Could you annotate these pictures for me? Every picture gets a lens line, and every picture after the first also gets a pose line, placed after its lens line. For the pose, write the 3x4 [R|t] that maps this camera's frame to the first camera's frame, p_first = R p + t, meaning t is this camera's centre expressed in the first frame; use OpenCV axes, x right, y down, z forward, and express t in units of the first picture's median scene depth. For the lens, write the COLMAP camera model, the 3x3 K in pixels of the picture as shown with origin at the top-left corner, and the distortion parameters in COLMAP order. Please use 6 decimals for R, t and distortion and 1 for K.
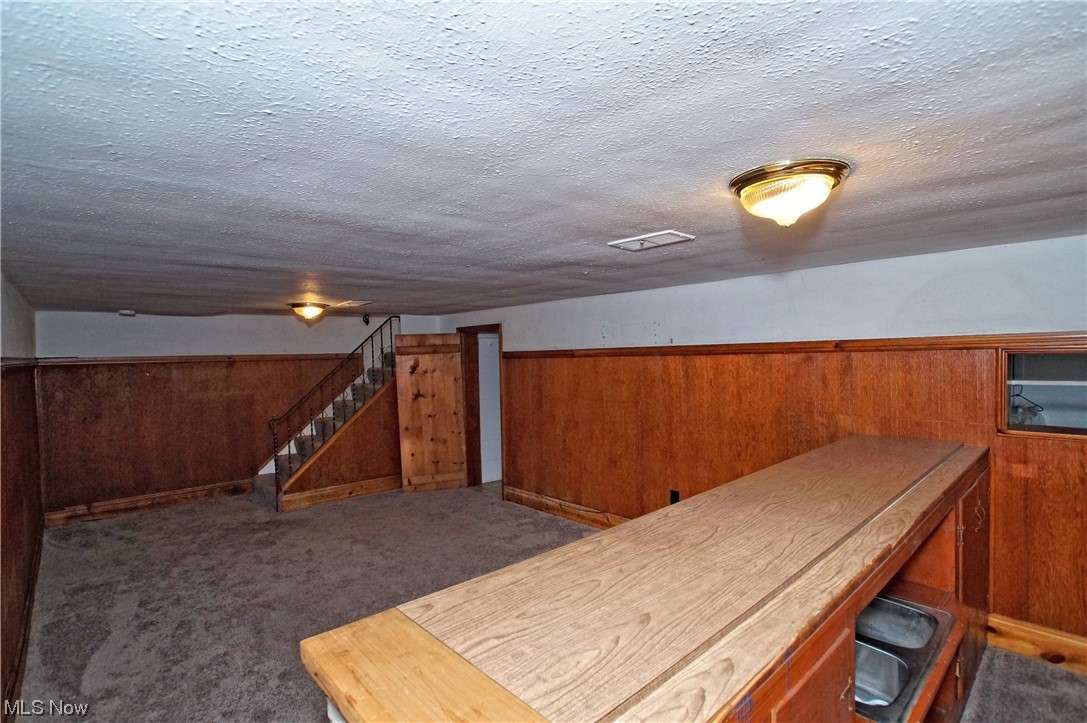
lens RADIAL K [[525.6, 0, 549.6], [0, 525.6, 364.4], [0, 0, 1]] dist [-0.032561, 0.001438]
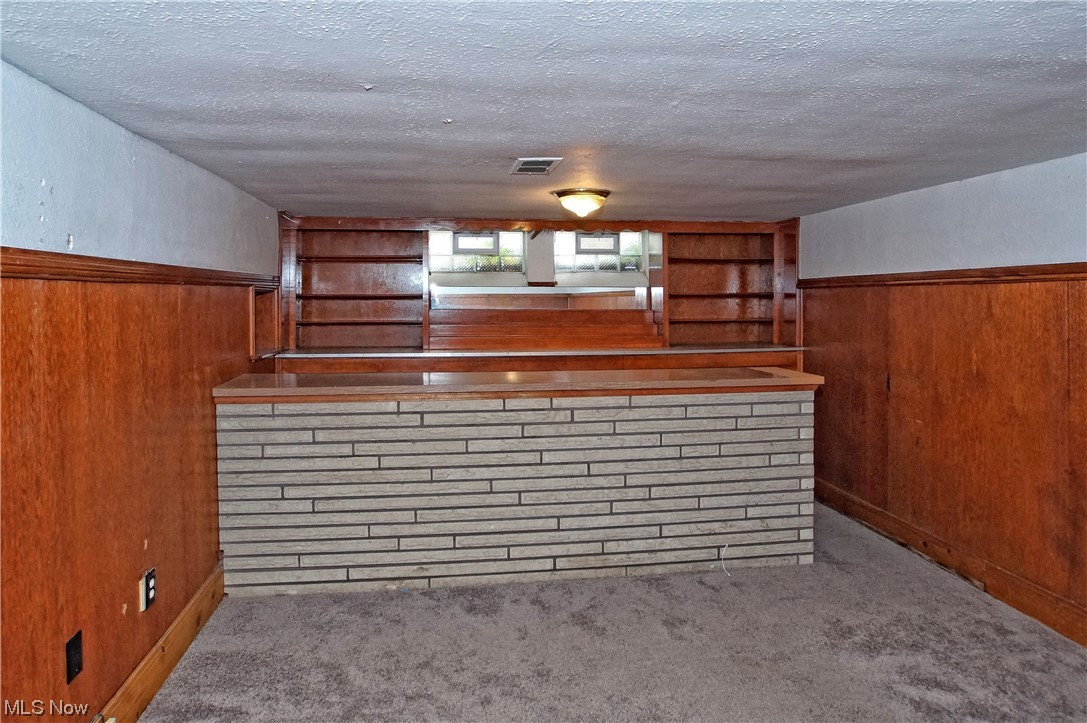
lens RADIAL K [[682.0, 0, 542.4], [0, 682.0, 306.2], [0, 0, 1]] dist [-0.051342, 0.003502]
pose [[-0.823849, 0.026159, 0.566205, -0.261221], [0.043418, 0.998912, 0.017025, 0.007565], [-0.565144, 0.038610, -0.824089, 1.011008]]
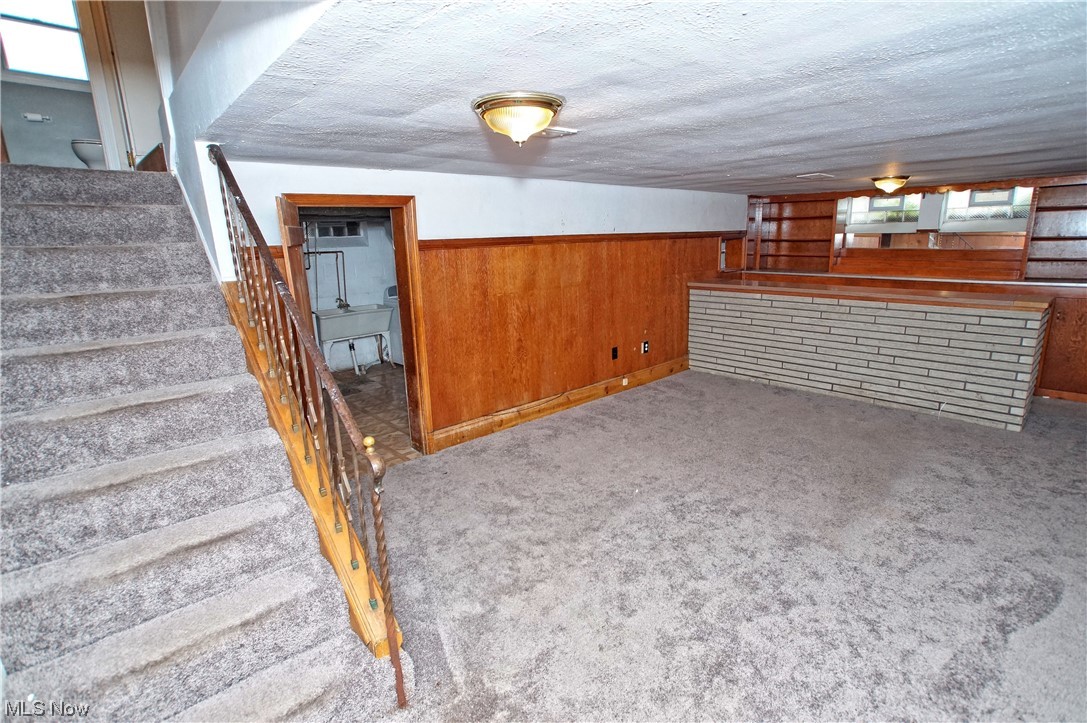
lens RADIAL K [[525.6, 0, 549.6], [0, 525.6, 364.4], [0, 0, 1]] dist [-0.032561, 0.001438]
pose [[-0.005567, -0.204837, 0.978780, -0.892352], [0.050908, 0.977468, 0.204852, 0.004655], [-0.998688, 0.050968, 0.004986, 0.981626]]
